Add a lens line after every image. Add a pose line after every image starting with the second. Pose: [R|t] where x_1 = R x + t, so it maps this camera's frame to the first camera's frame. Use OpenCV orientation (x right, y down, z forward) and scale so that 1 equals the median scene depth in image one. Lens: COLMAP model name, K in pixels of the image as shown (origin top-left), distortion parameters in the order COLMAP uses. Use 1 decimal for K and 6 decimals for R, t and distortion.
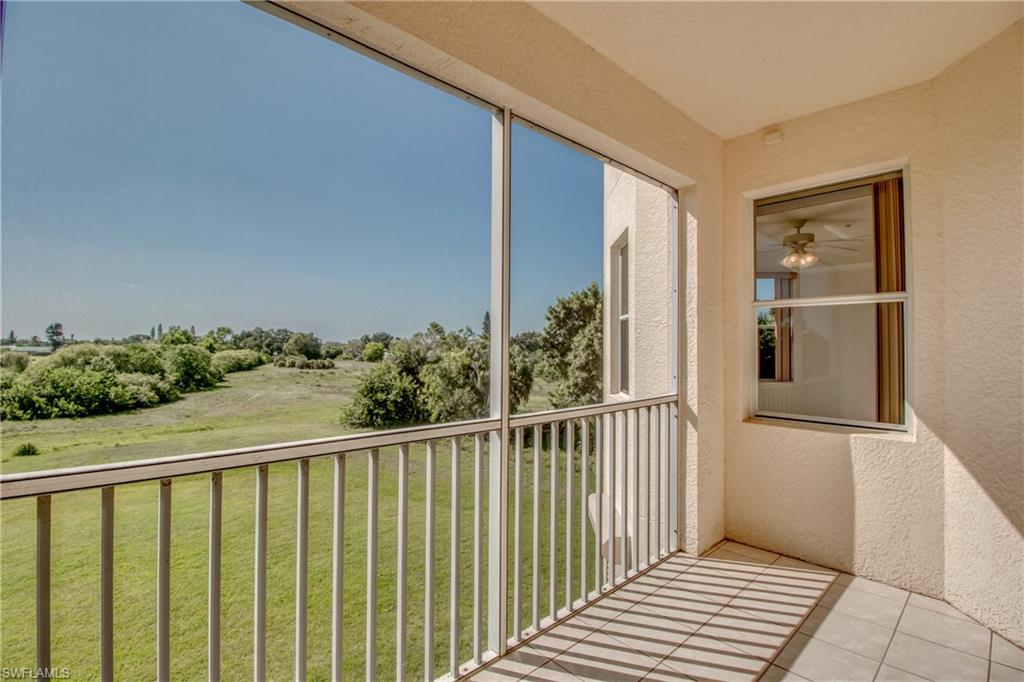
lens RADIAL K [[473.3, 0, 512.0], [0, 473.3, 341.0], [0, 0, 1]] dist [0.000641, -0.006772]
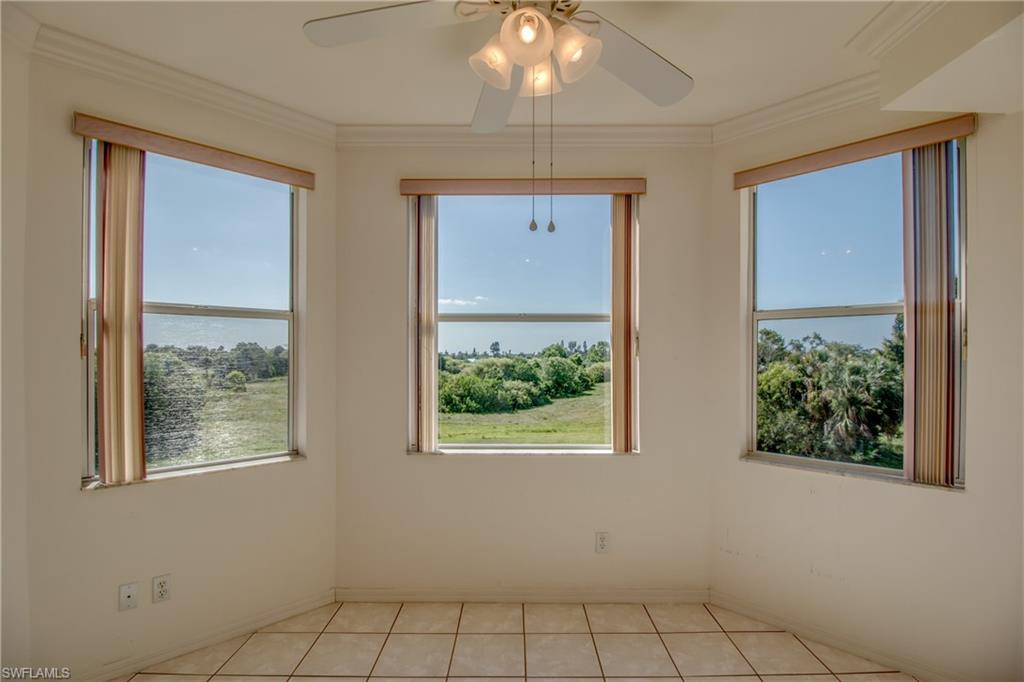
lens RADIAL K [[481.4, 0, 518.2], [0, 481.4, 358.9], [0, 0, 1]] dist [0.012868, -0.018679]
pose [[0.737182, -0.003615, -0.675684, 0.061308], [0.012707, 0.999883, 0.008513, 0.000412], [0.675574, -0.014861, 0.737142, 0.063730]]
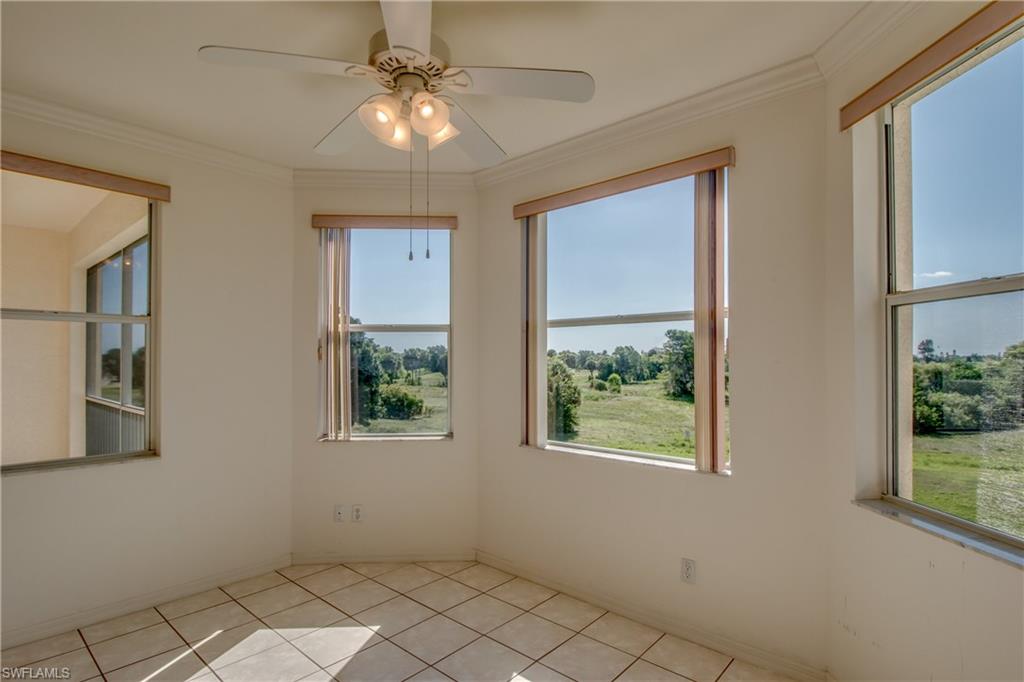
lens RADIAL K [[515.2, 0, 525.5], [0, 515.2, 355.5], [0, 0, 1]] dist [0.000581, -0.000114]
pose [[0.112047, -0.016452, -0.993567, 0.078756], [0.014361, 0.999785, -0.014935, 0.000843], [0.993599, -0.012595, 0.112259, 0.085874]]
